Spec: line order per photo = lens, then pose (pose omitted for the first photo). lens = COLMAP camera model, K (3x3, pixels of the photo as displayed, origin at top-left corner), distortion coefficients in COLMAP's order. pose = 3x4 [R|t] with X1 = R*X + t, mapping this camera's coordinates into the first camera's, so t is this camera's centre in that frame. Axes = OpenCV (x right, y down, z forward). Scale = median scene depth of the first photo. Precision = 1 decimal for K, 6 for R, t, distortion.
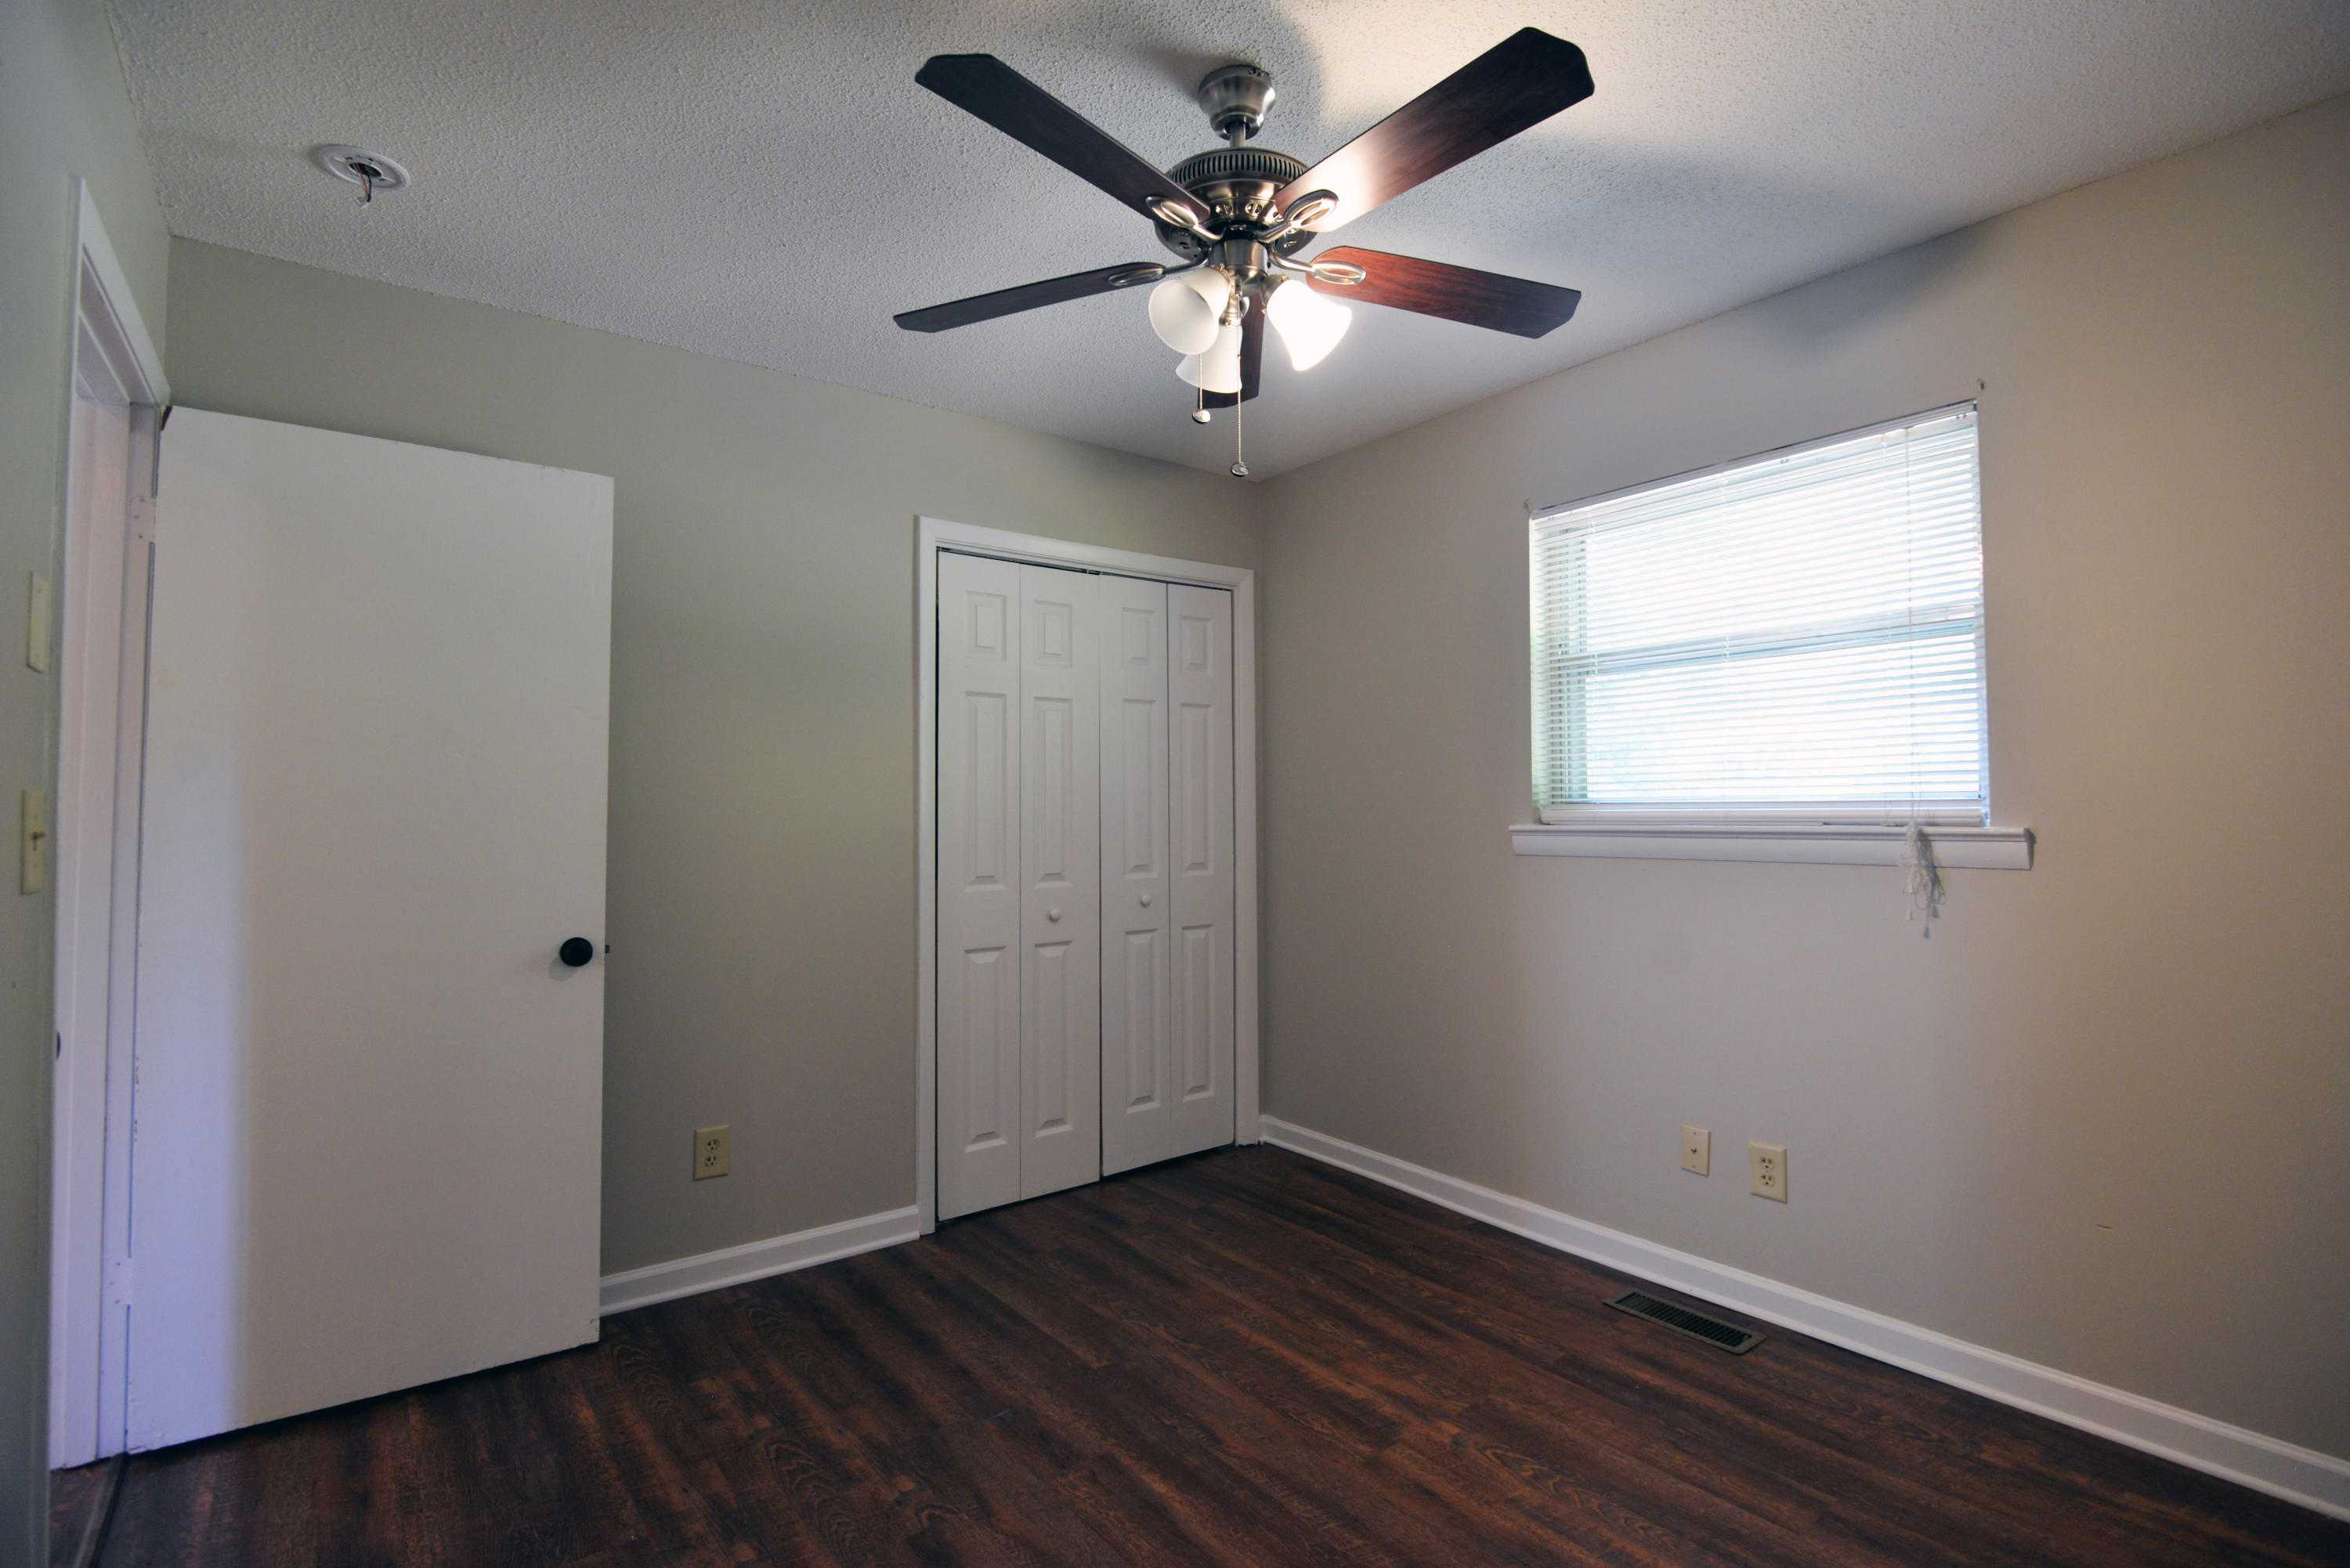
lens RADIAL K [[1076.4, 0, 1182.8], [0, 1076.4, 777.7], [0, 0, 1]] dist [-0.007574, -0.005736]
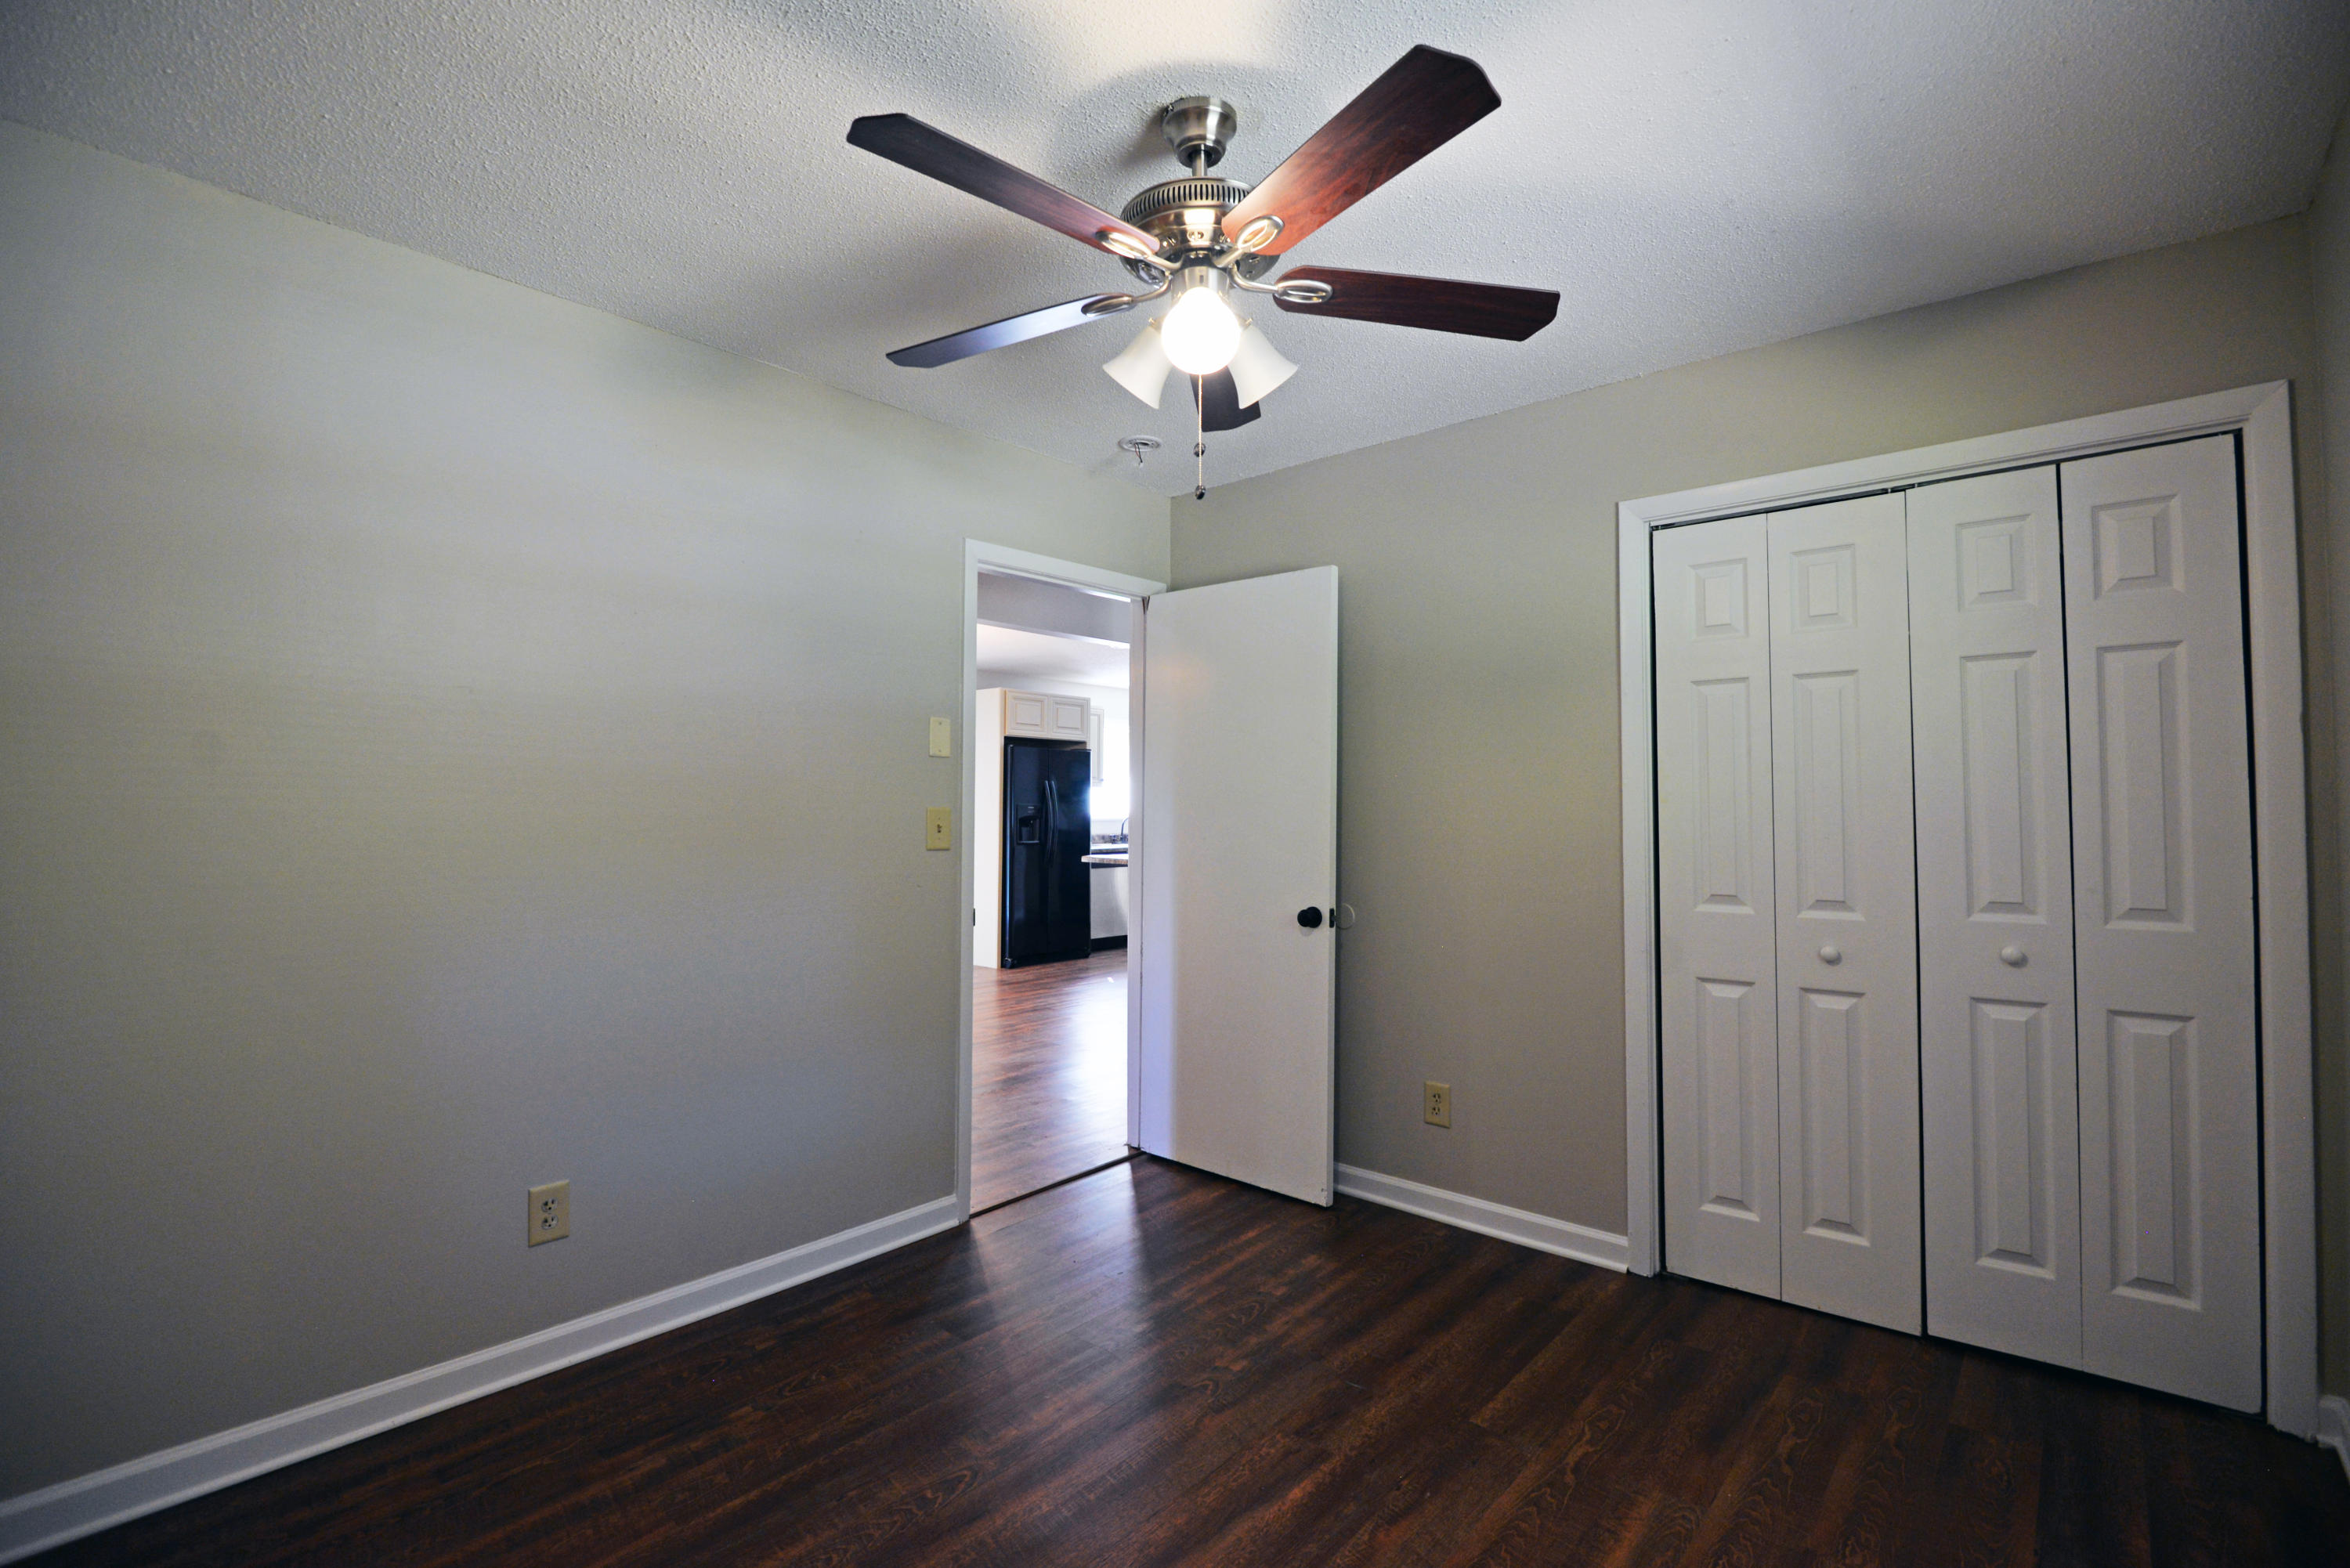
lens RADIAL K [[1076.4, 0, 1189.1], [0, 1076.4, 776.5], [0, 0, 1]] dist [-0.007574, -0.005736]
pose [[0.210404, -0.022256, -0.977361, 0.599676], [0.029226, 0.999437, -0.016467, -0.000302], [0.977178, -0.025100, 0.210936, 0.440696]]
